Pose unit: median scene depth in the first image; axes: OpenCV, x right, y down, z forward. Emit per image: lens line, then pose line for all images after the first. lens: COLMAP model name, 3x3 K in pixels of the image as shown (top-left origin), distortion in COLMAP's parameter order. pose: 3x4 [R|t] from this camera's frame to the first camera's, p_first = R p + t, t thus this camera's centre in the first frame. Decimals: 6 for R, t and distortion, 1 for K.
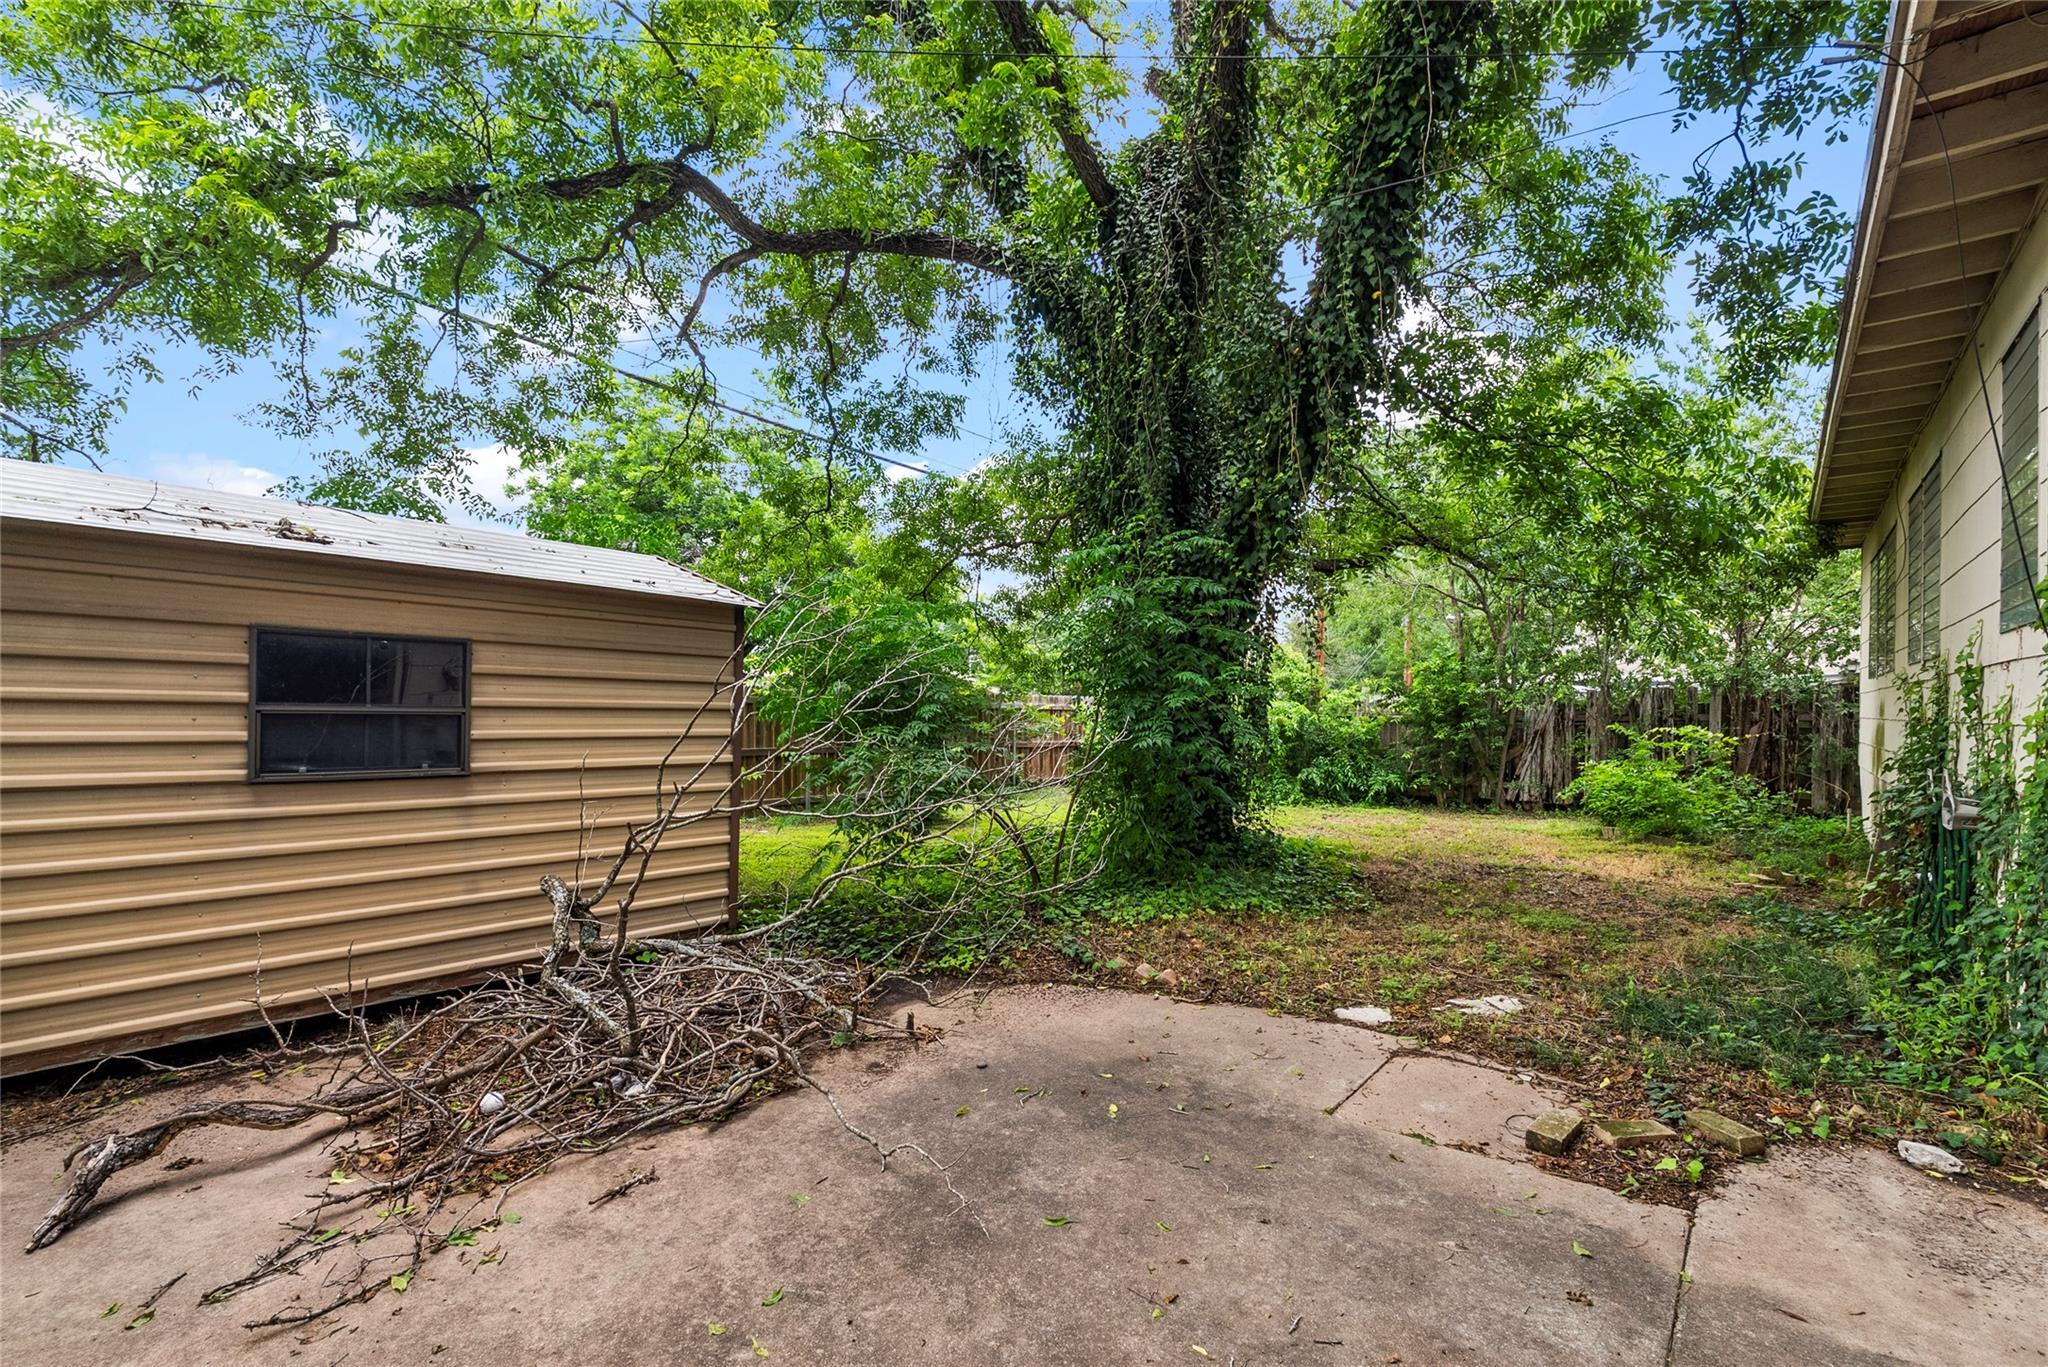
lens RADIAL K [[928.6, 0, 1024.2], [0, 928.6, 727.5], [0, 0, 1]] dist [-0.002814, -0.000423]
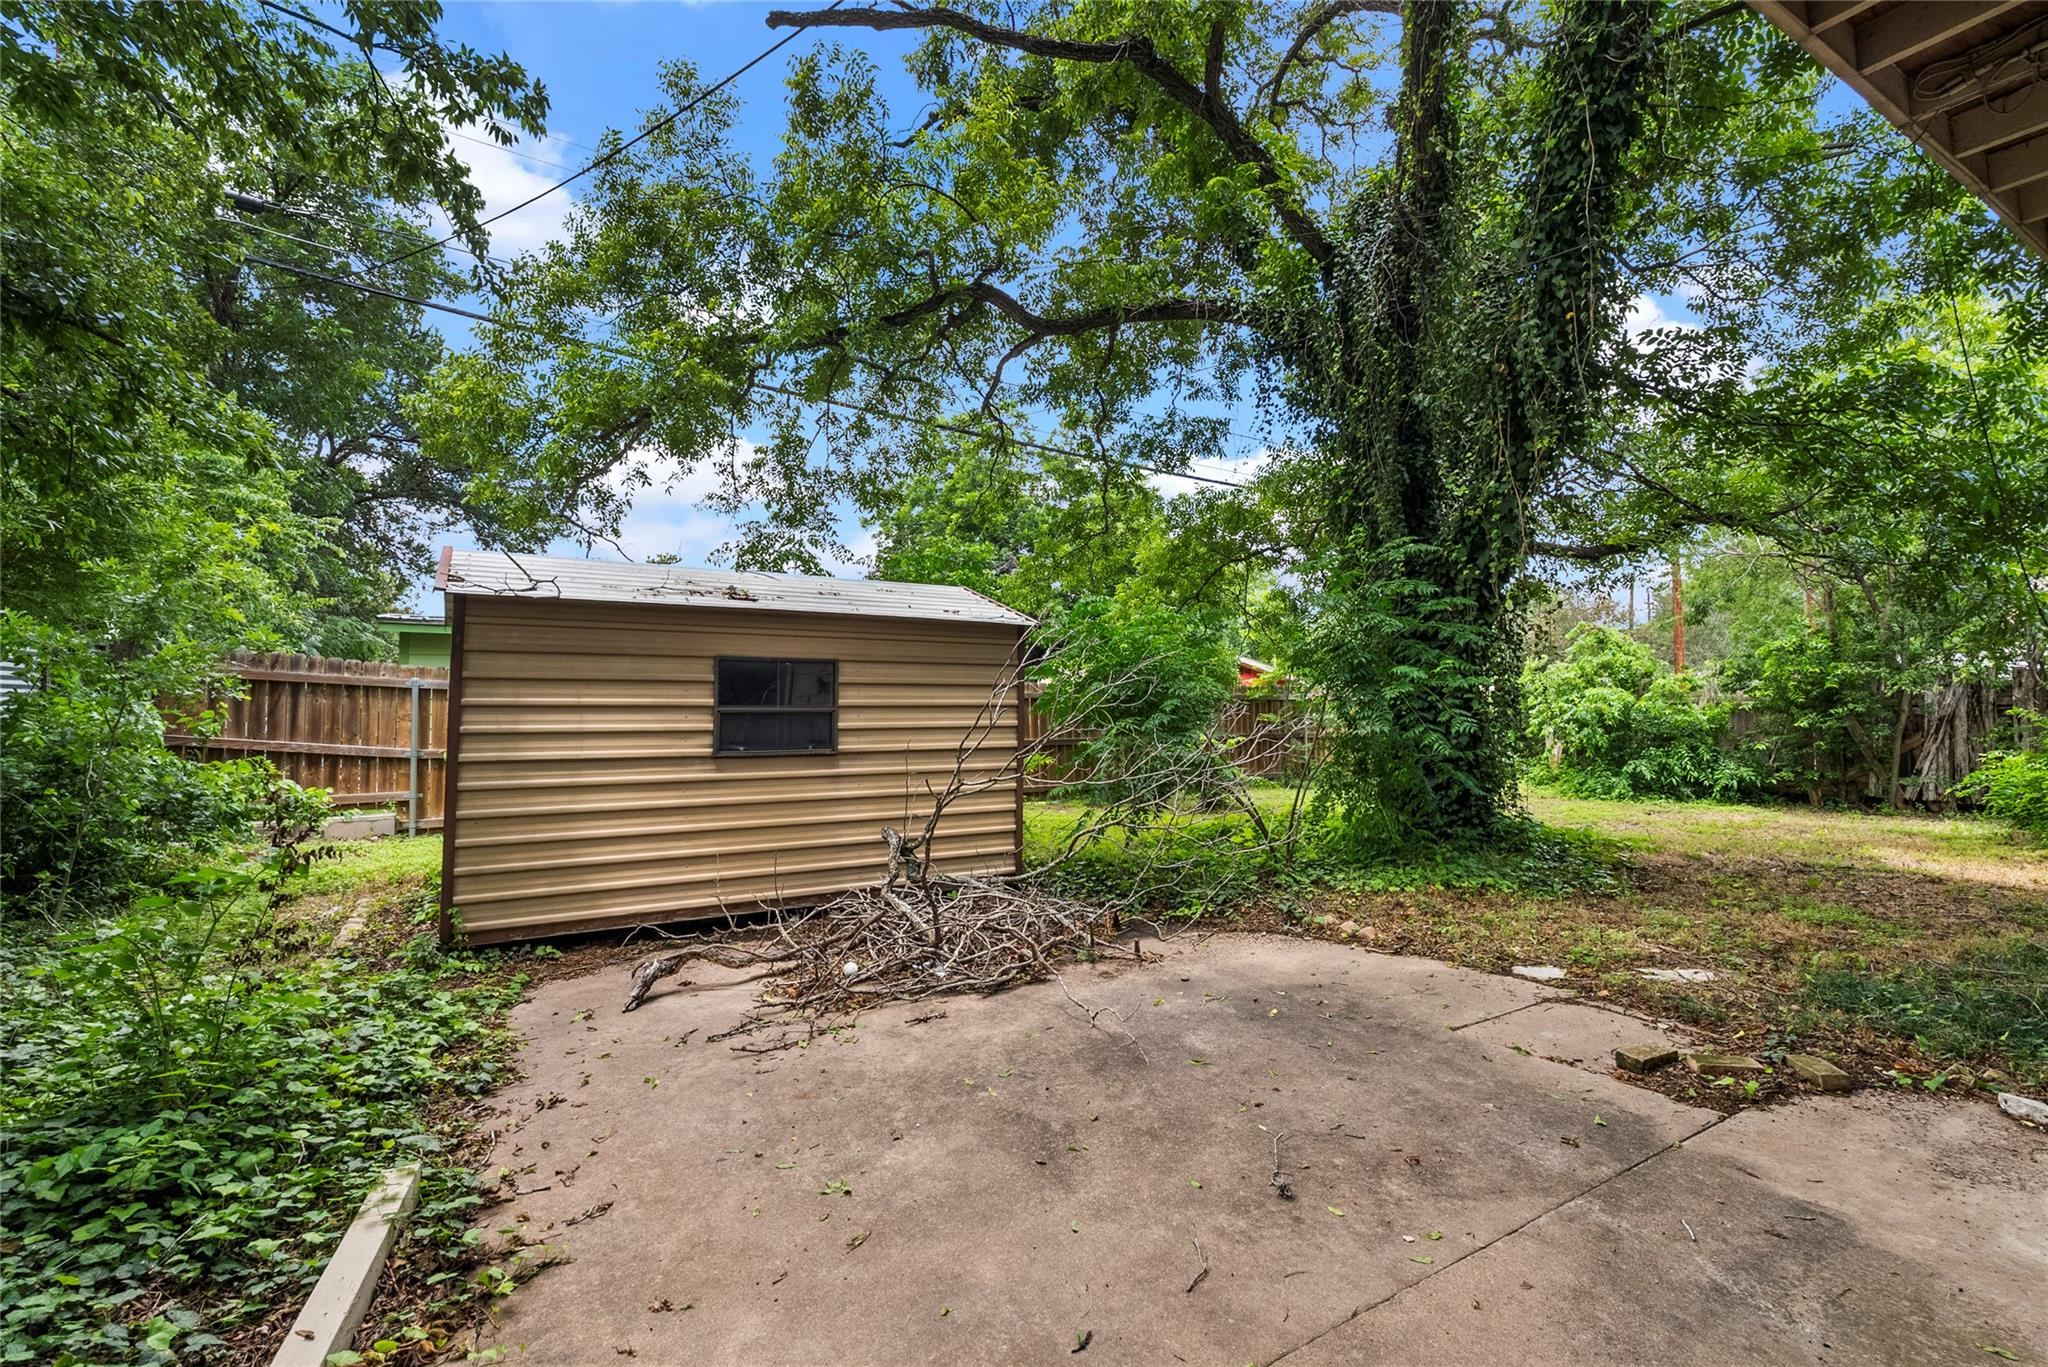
lens RADIAL K [[953.8, 0, 1024.0], [0, 953.8, 683.5], [0, 0, 1]] dist [-0.000544, -0.000071]
pose [[0.941895, -0.020830, -0.335260, 0.124329], [0.007923, 0.999175, -0.039819, 0.002373], [0.335813, 0.034849, 0.941284, -0.214531]]
